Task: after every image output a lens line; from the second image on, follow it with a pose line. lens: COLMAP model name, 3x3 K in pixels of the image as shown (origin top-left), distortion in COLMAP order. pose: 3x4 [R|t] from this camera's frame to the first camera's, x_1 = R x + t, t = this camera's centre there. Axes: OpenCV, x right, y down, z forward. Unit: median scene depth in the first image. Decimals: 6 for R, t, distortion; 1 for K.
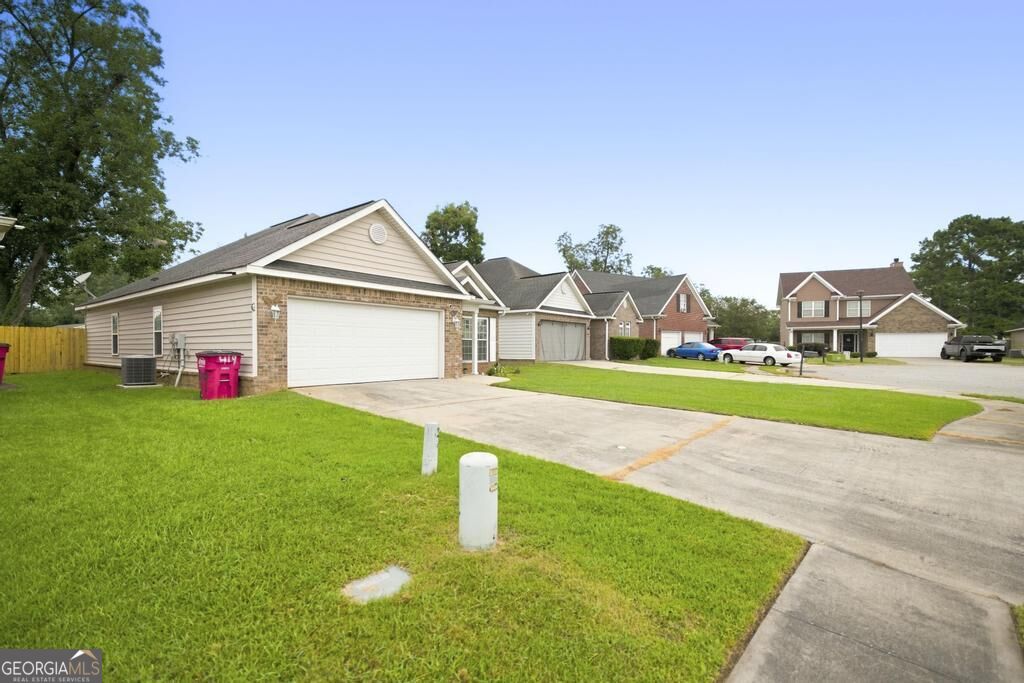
lens RADIAL K [[463.5, 0, 512.0], [0, 463.5, 341.5], [0, 0, 1]] dist [0.000785, 0.000087]
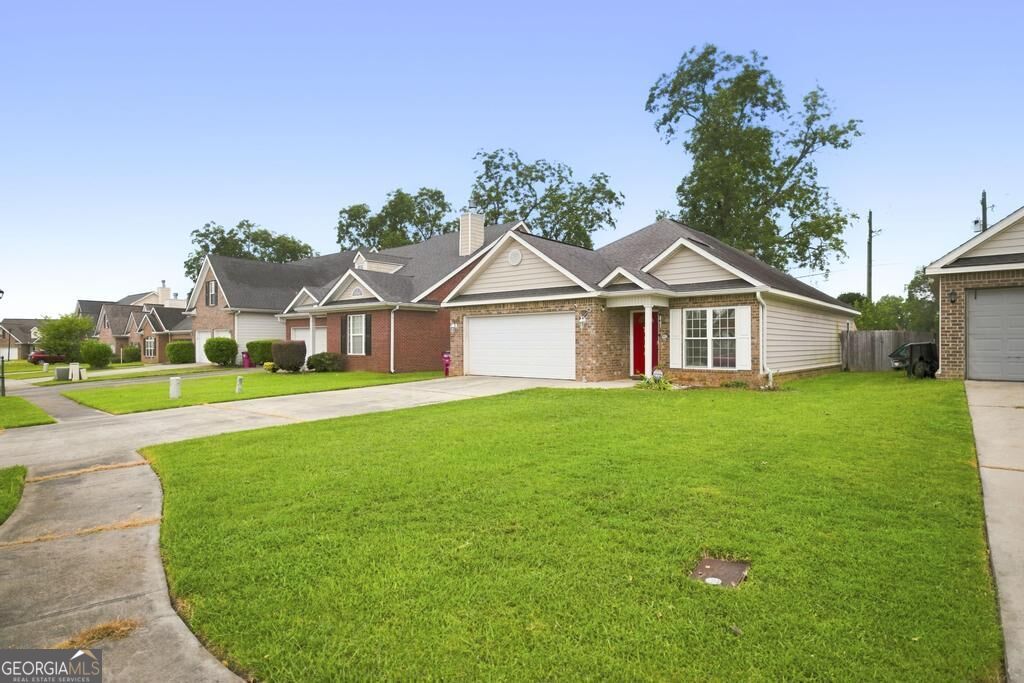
lens RADIAL K [[529.6, 0, 512.0], [0, 529.6, 341.5], [0, 0, 1]] dist [0.000554, 0.000018]
pose [[-0.047420, -0.009483, -0.998830, 0.957382], [0.014874, 0.999837, -0.010199, 0.005604], [0.998764, -0.015340, -0.047271, 0.902513]]
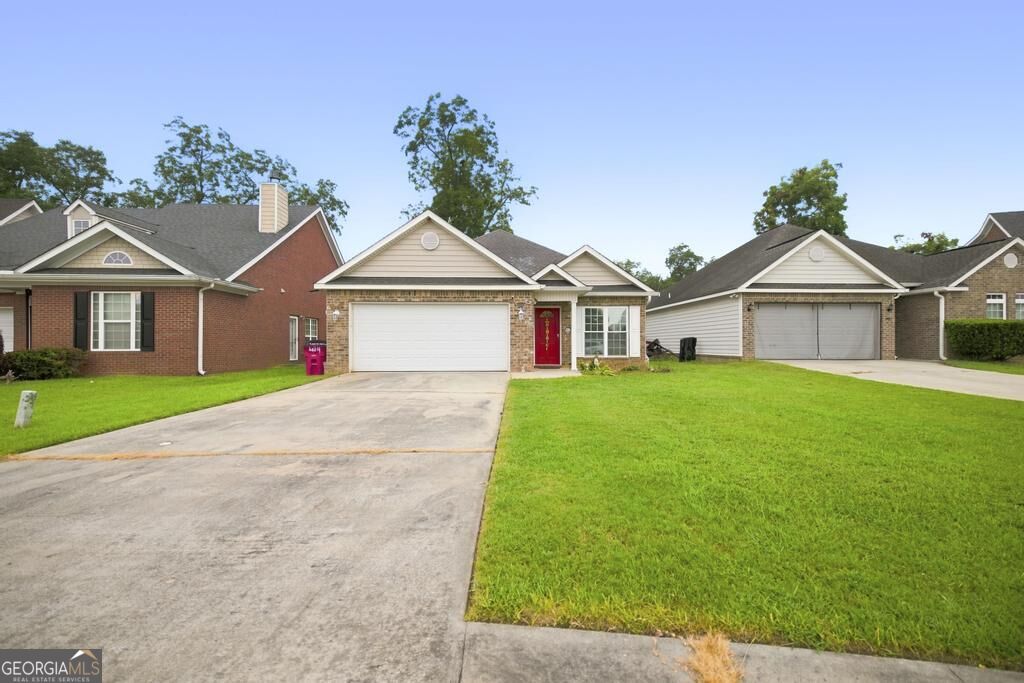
lens RADIAL K [[427.2, 0, 512.0], [0, 427.2, 341.5], [0, 0, 1]] dist [0.006860, 0.000207]
pose [[0.623475, -0.007804, -0.781805, 0.556302], [0.013697, 0.999906, 0.000943, 0.013575], [0.781724, -0.011296, 0.623523, 0.430069]]
